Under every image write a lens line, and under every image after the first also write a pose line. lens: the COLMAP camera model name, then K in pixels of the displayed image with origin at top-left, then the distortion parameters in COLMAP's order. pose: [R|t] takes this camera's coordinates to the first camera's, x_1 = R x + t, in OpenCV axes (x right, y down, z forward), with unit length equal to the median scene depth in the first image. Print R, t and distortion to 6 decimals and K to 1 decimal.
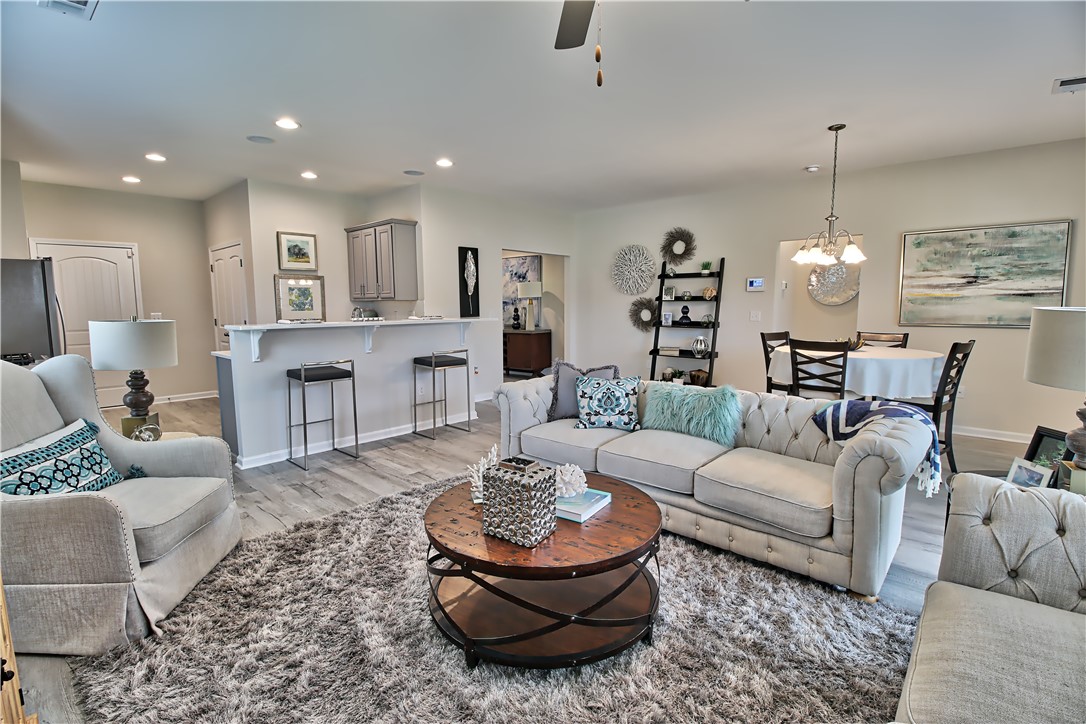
lens RADIAL K [[504.3, 0, 543.0], [0, 504.3, 362.0], [0, 0, 1]] dist [-0.020449, -0.000309]
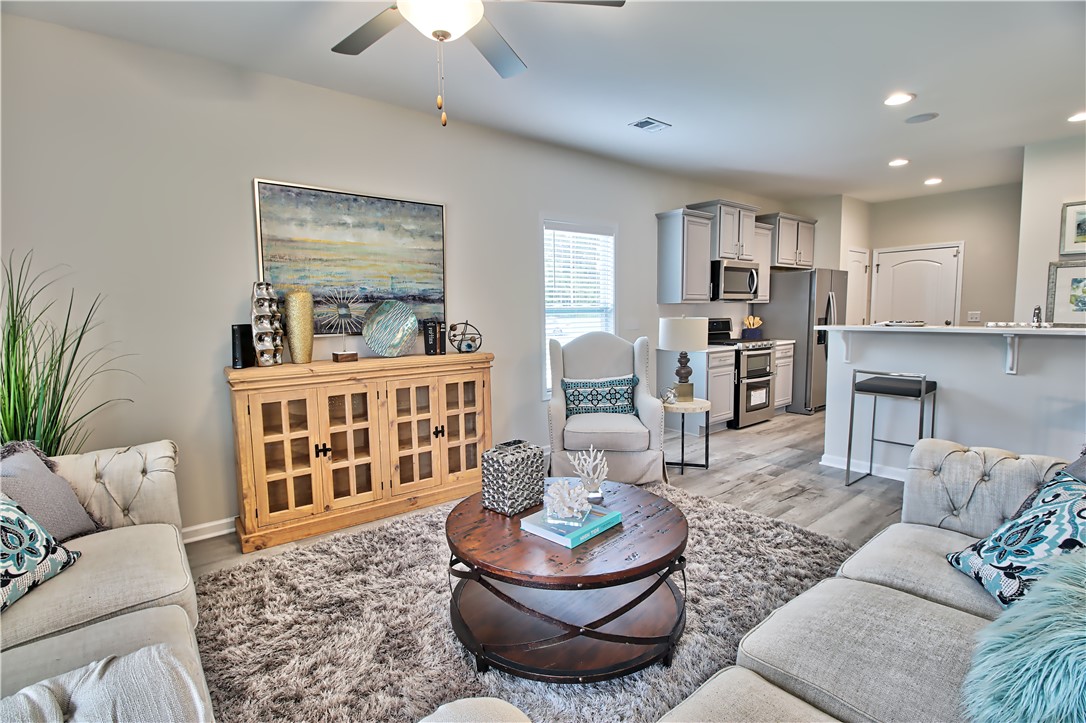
lens RADIAL K [[504.3, 0, 543.0], [0, 504.3, 361.5], [0, 0, 1]] dist [-0.020449, -0.000309]
pose [[-0.141560, 0.105787, -0.984261, 0.501111], [-0.100967, 0.987546, 0.120662, -0.063969], [0.984767, 0.116459, -0.129115, 0.572009]]
